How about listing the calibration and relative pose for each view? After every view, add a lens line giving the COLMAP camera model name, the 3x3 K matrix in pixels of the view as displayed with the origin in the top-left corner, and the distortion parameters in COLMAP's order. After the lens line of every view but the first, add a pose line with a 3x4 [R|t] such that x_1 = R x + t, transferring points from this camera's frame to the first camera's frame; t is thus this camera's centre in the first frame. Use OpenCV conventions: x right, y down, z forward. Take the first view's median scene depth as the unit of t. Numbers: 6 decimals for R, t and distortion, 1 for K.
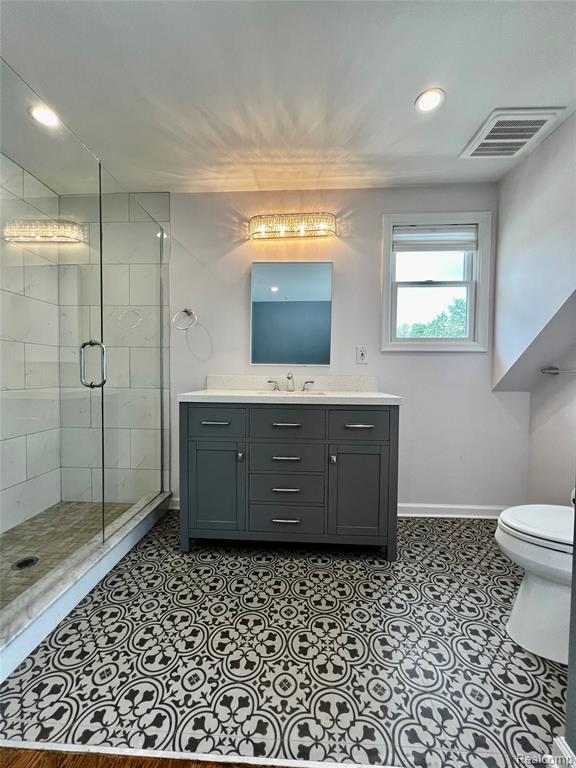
lens RADIAL K [[306.7, 0, 285.8], [0, 306.7, 381.9], [0, 0, 1]] dist [0.000073, 0.001197]
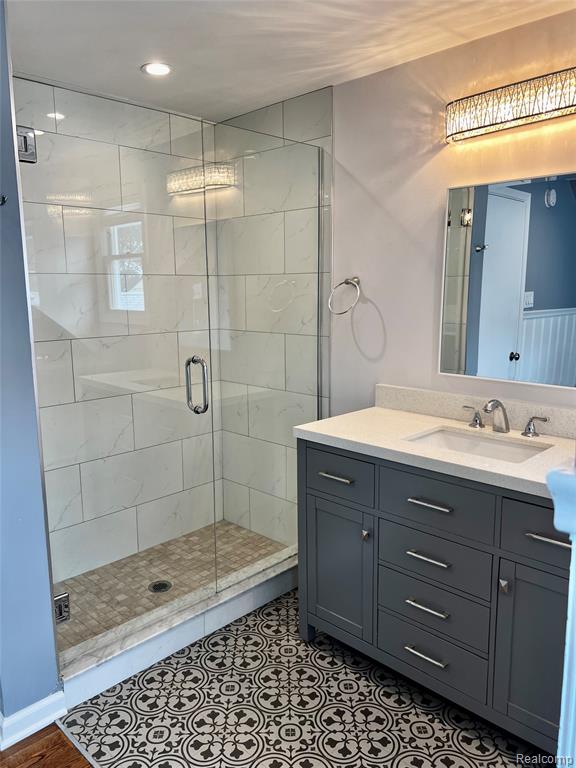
lens RADIAL K [[580.4, 0, 284.0], [0, 580.4, 385.8], [0, 0, 1]] dist [0.013472, -0.002234]
pose [[0.749369, 0.095243, -0.655267, 0.455058], [-0.002585, 0.990015, 0.140942, -0.223950], [0.662147, -0.103923, 0.742133, 0.005582]]
